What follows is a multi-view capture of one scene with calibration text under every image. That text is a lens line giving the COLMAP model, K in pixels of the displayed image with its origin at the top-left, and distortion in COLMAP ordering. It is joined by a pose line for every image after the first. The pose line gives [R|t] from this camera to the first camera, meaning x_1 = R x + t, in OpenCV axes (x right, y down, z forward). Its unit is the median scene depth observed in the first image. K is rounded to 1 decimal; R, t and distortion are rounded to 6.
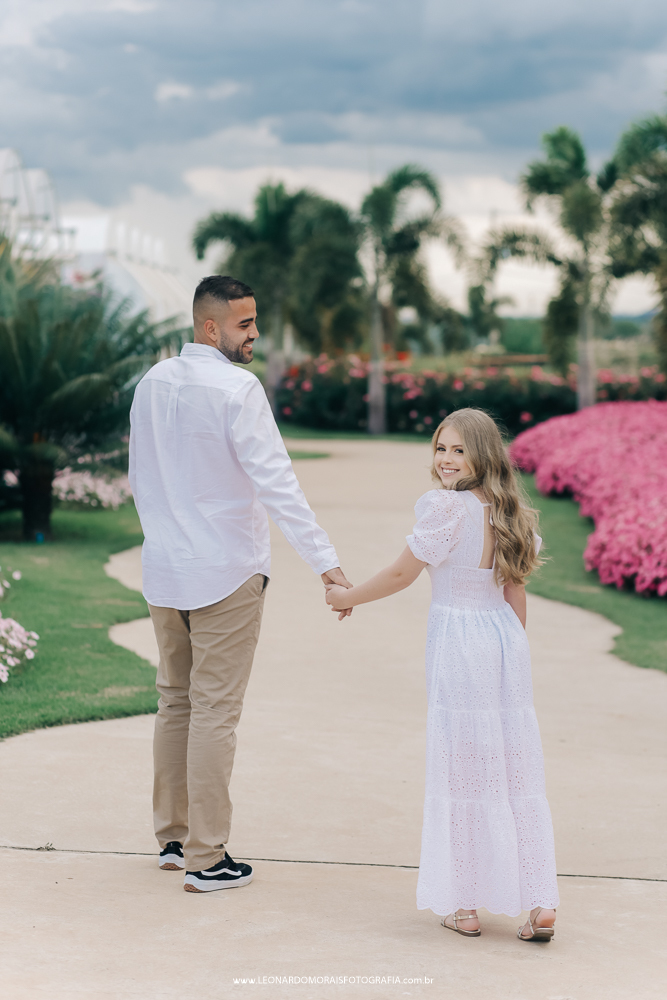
lens RADIAL K [[2444.7, 0, 333.5], [0, 2444.7, 500.0], [0, 0, 1]] dist [-0.108957, -0.037921]
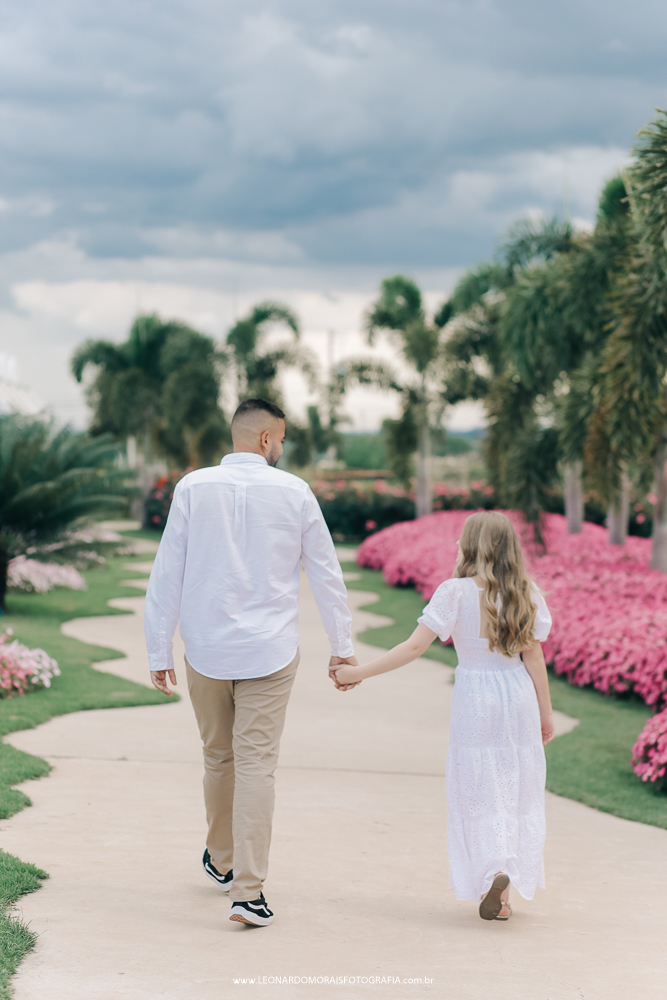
lens RADIAL K [[2586.4, 0, 333.5], [0, 2586.4, 500.0], [0, 0, 1]] dist [-0.043313, -0.821907]
pose [[0.997397, 0.005048, 0.071922, -0.025791], [-0.001617, 0.998861, -0.047695, 0.012423], [-0.072081, 0.047454, 0.996269, -0.203774]]
